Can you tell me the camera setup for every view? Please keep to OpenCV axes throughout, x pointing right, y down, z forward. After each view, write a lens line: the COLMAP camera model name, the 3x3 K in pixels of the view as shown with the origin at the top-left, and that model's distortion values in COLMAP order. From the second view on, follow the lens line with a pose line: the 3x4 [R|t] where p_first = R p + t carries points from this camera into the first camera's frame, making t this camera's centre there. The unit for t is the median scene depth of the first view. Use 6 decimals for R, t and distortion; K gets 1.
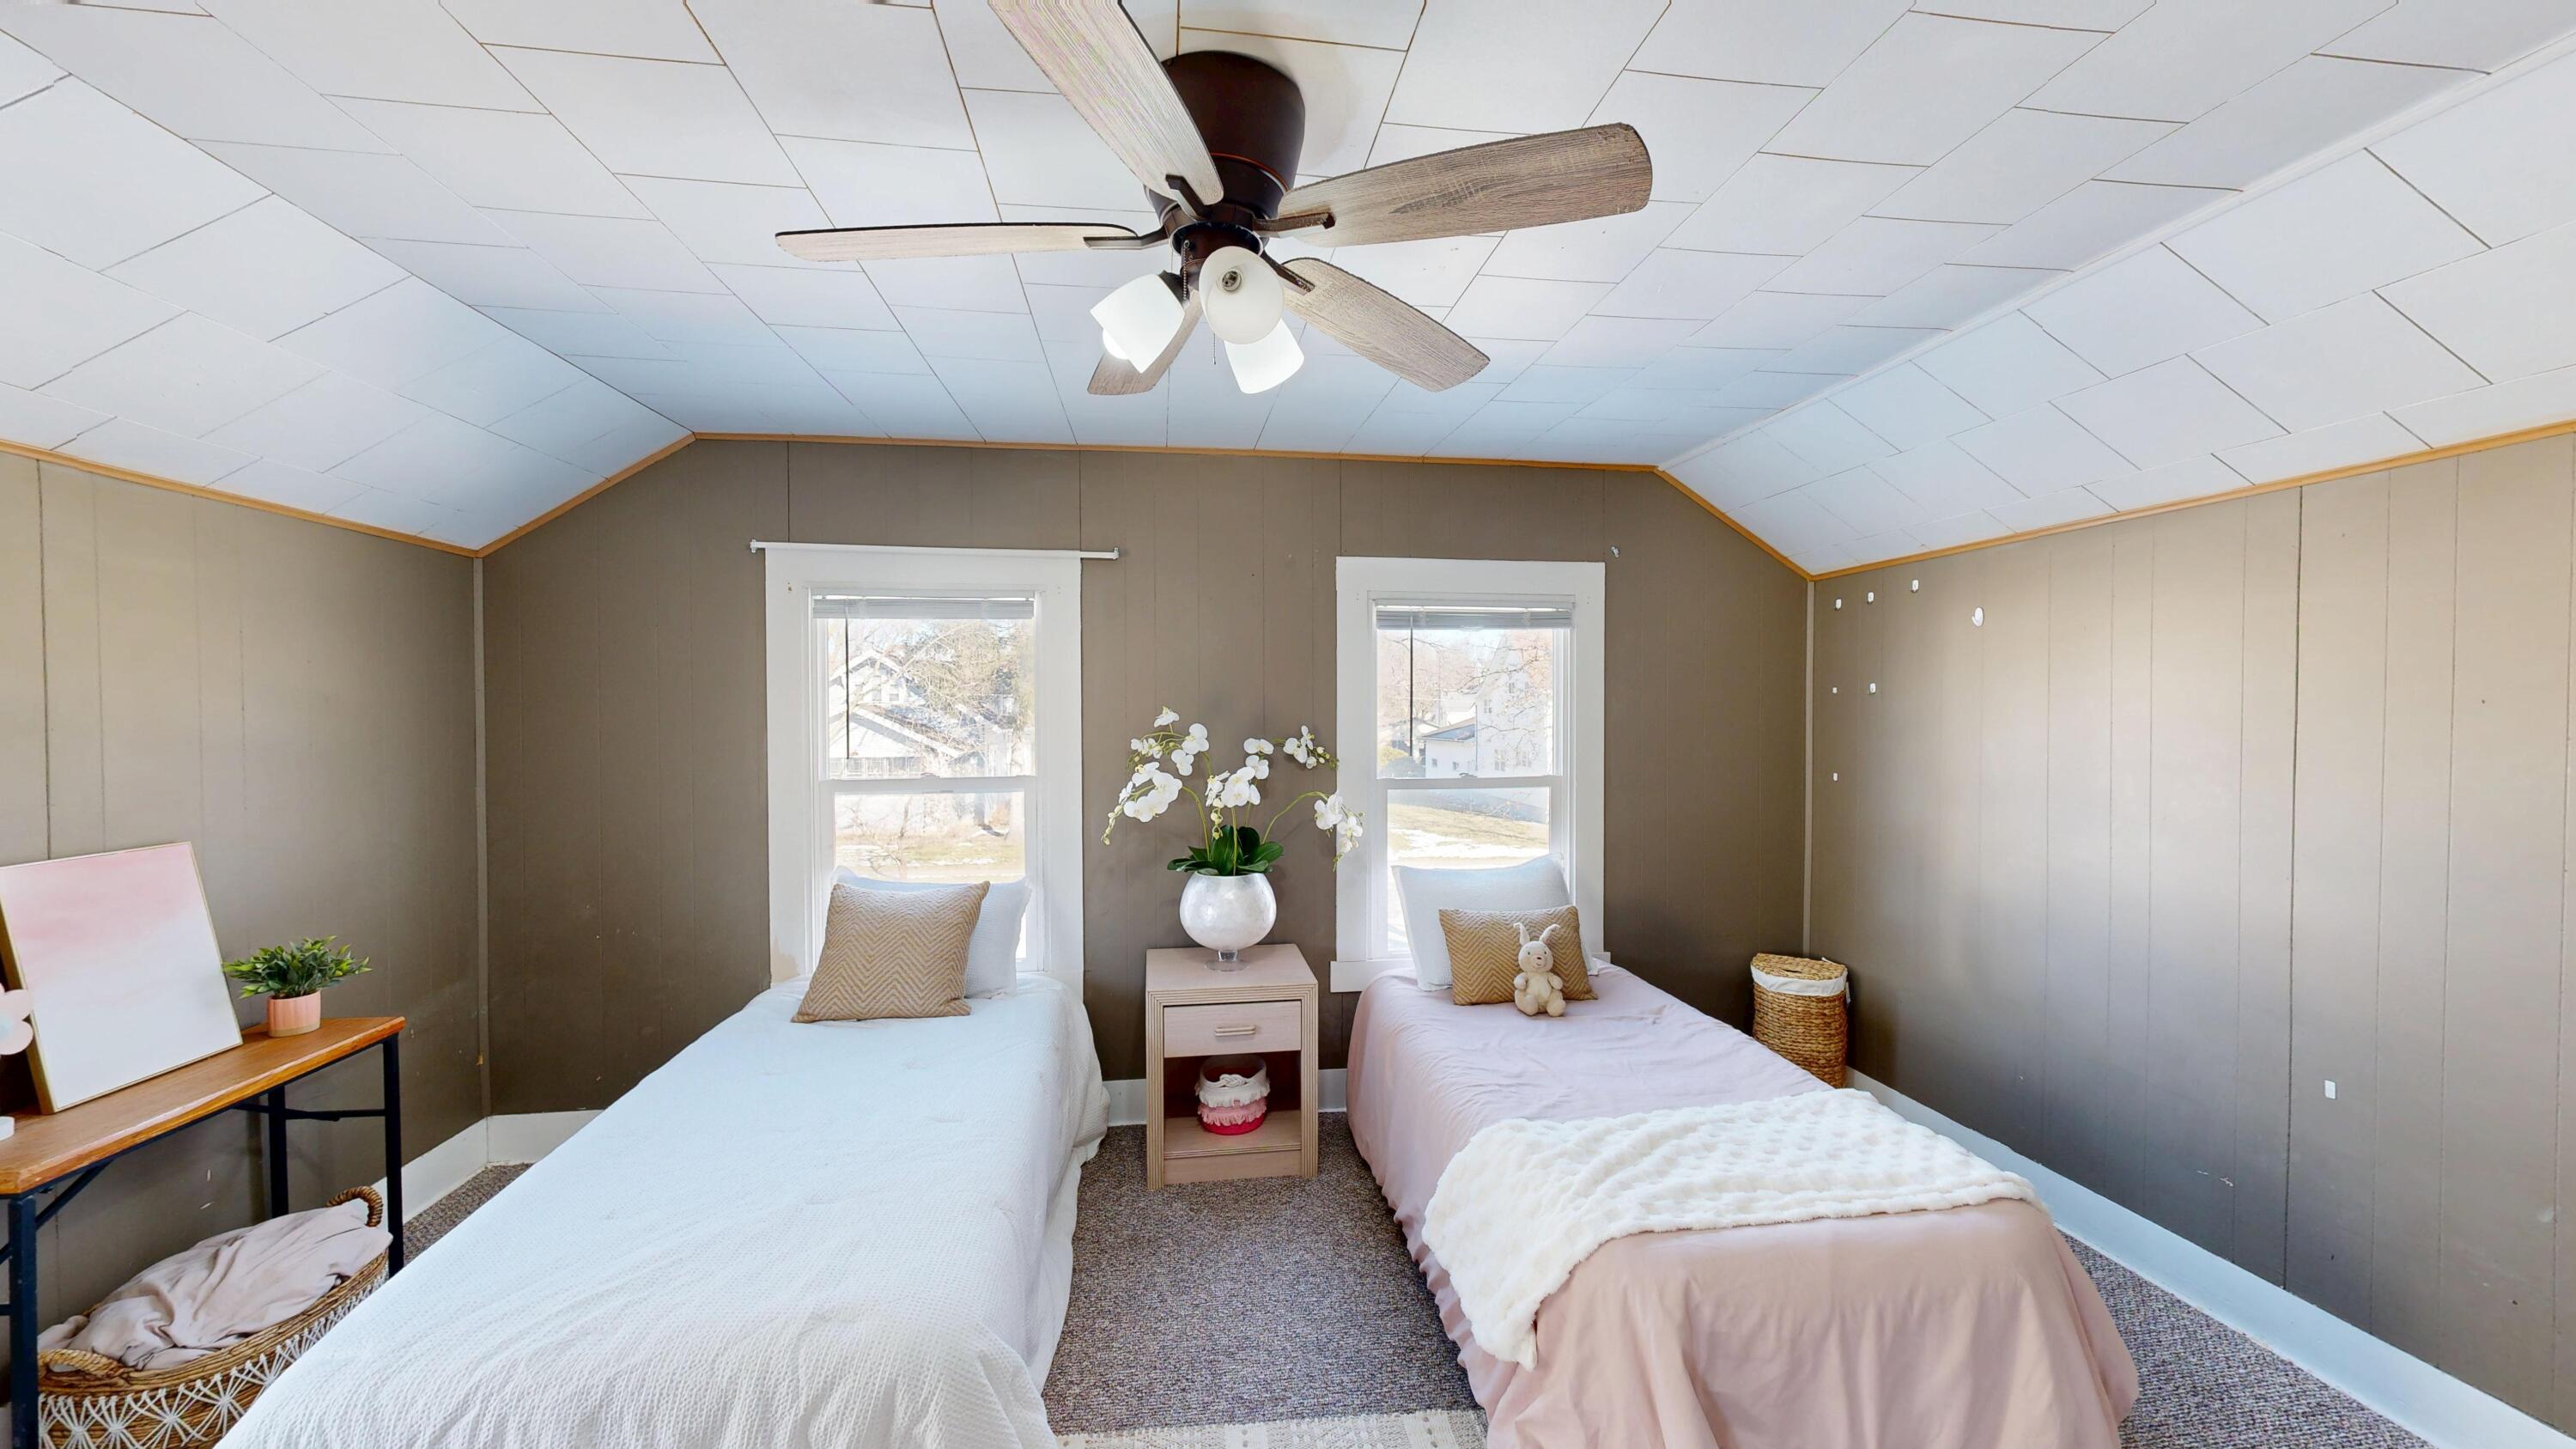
lens RADIAL K [[945.0, 0, 1288.9], [0, 945.0, 736.7], [0, 0, 1]] dist [0.003070, -0.000013]
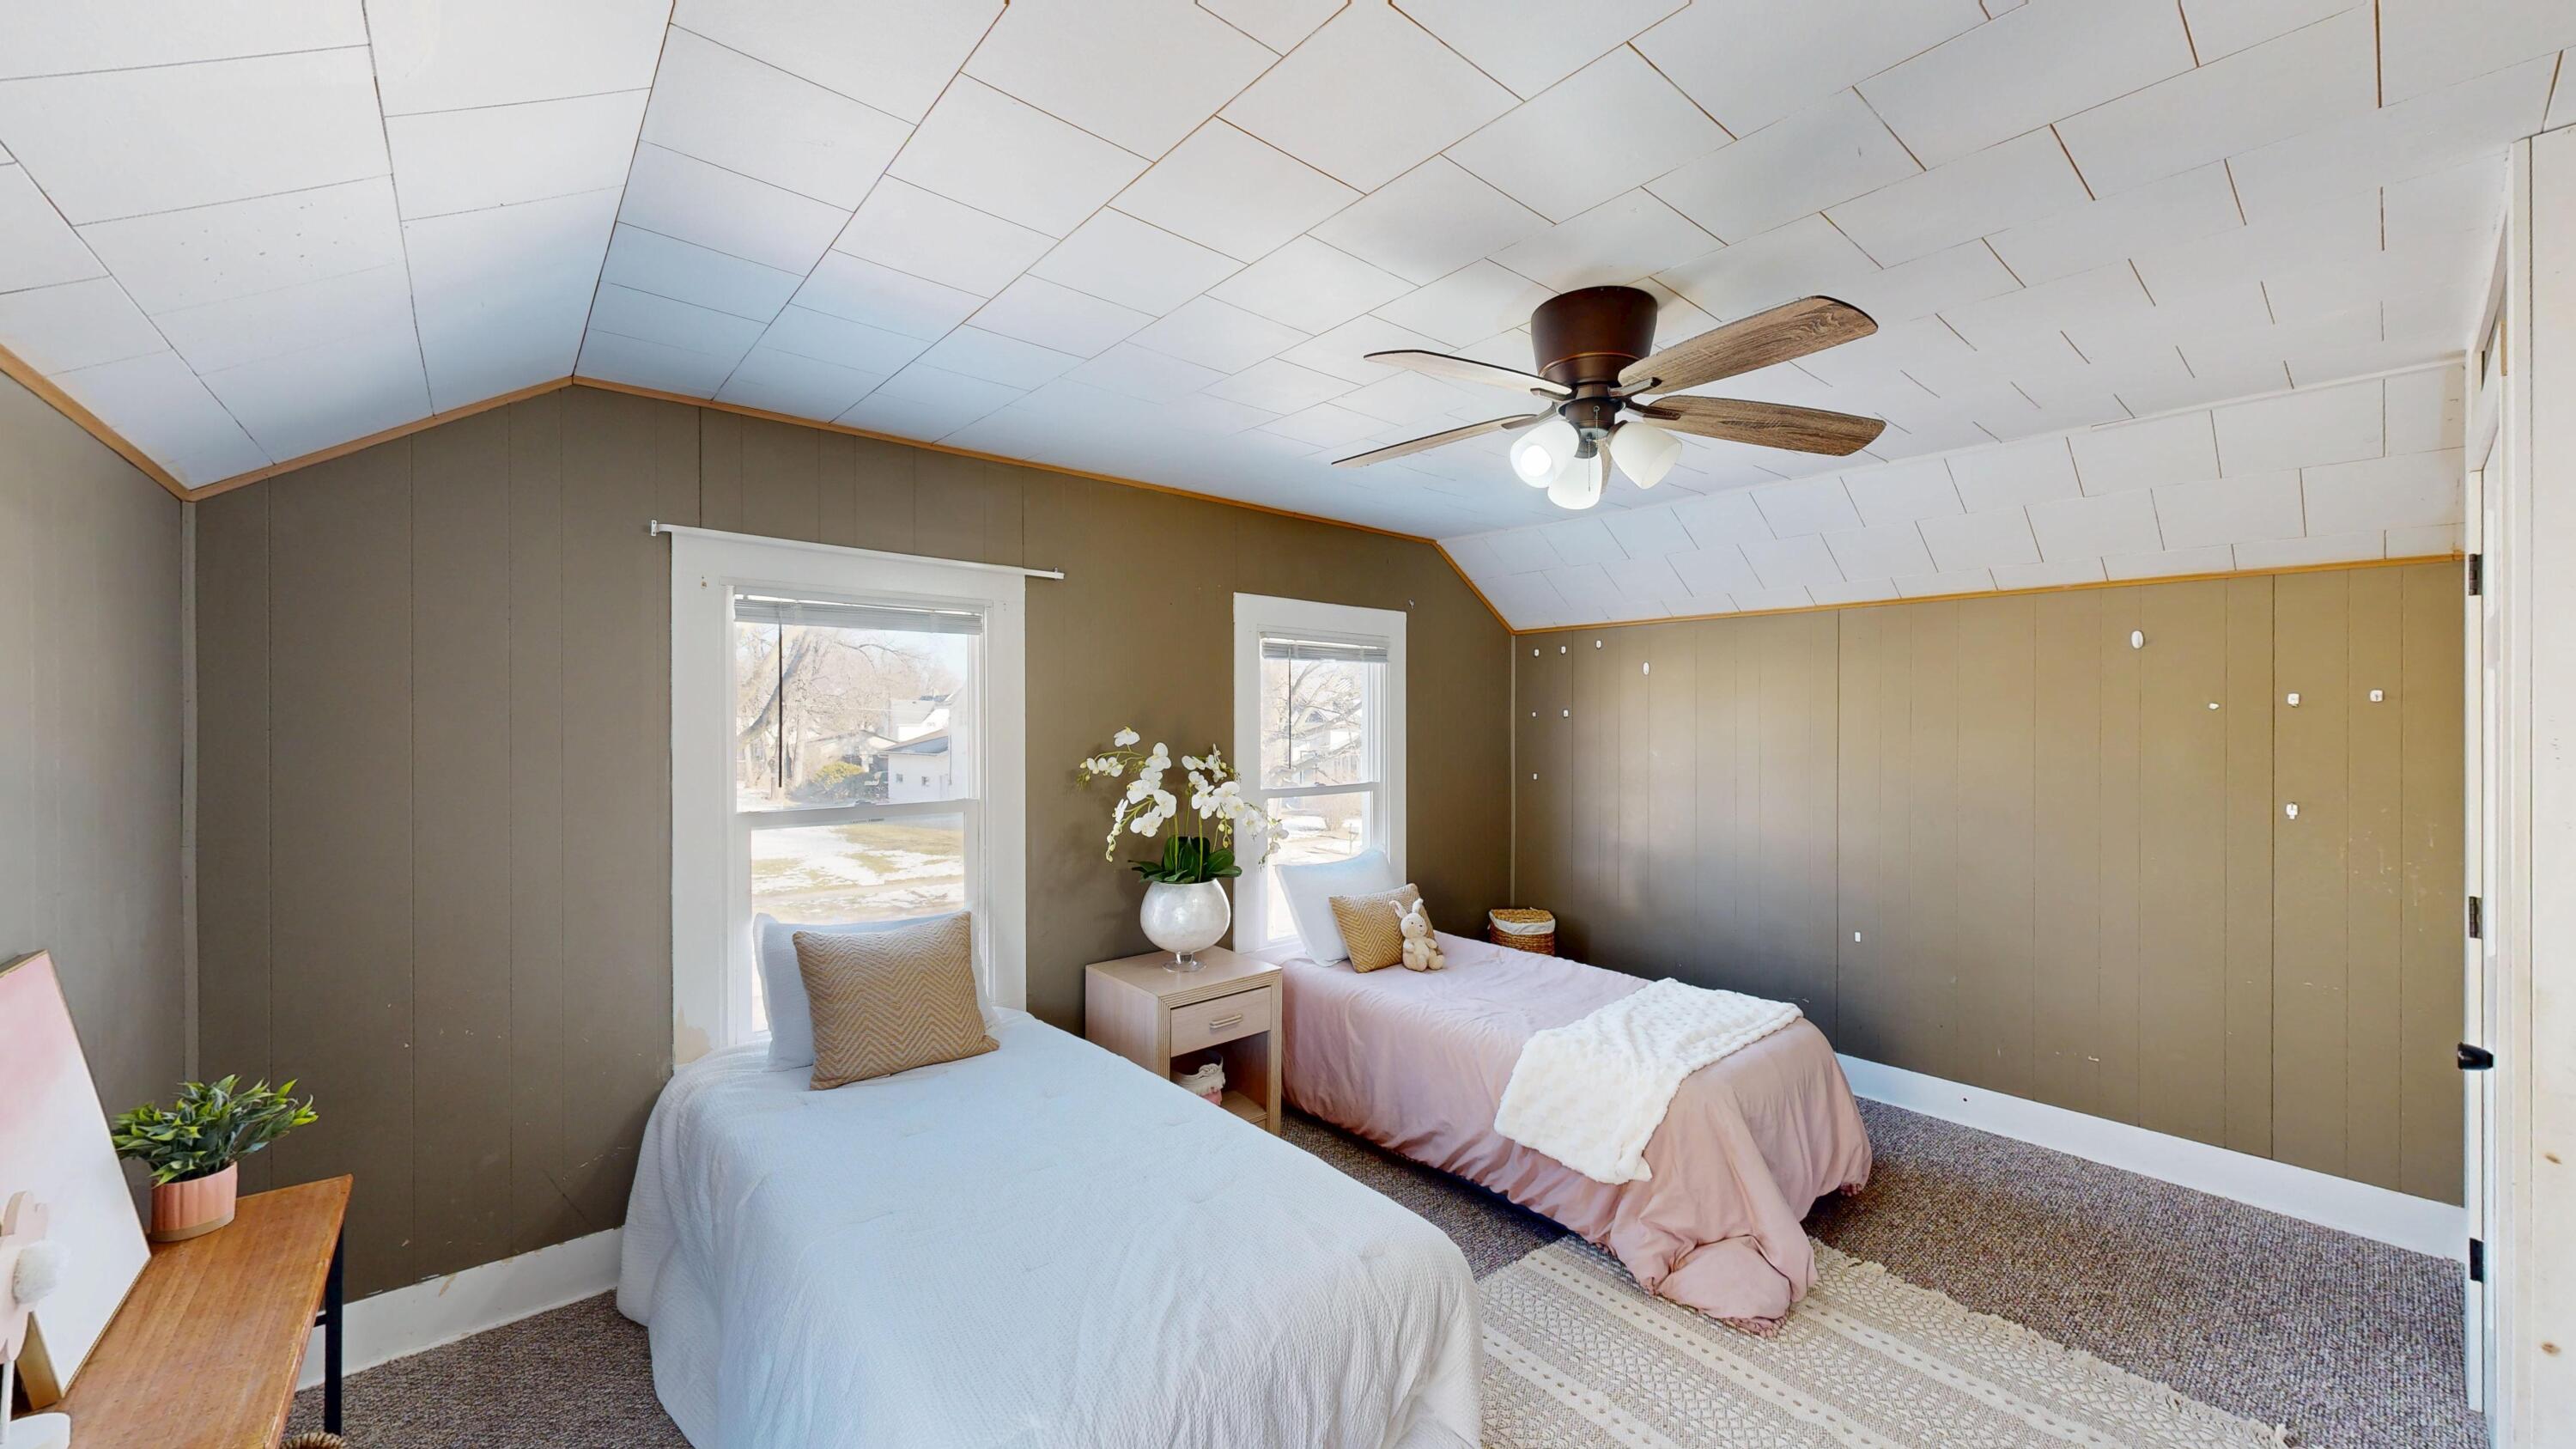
lens RADIAL K [[945.0, 0, 1284.9], [0, 945.0, 736.7], [0, 0, 1]] dist [0.003070, -0.000013]
pose [[0.841966, -0.005155, 0.539506, -0.553958], [0.011677, 0.999894, -0.008669, -0.009815], [-0.539405, 0.013599, 0.841937, 0.028084]]
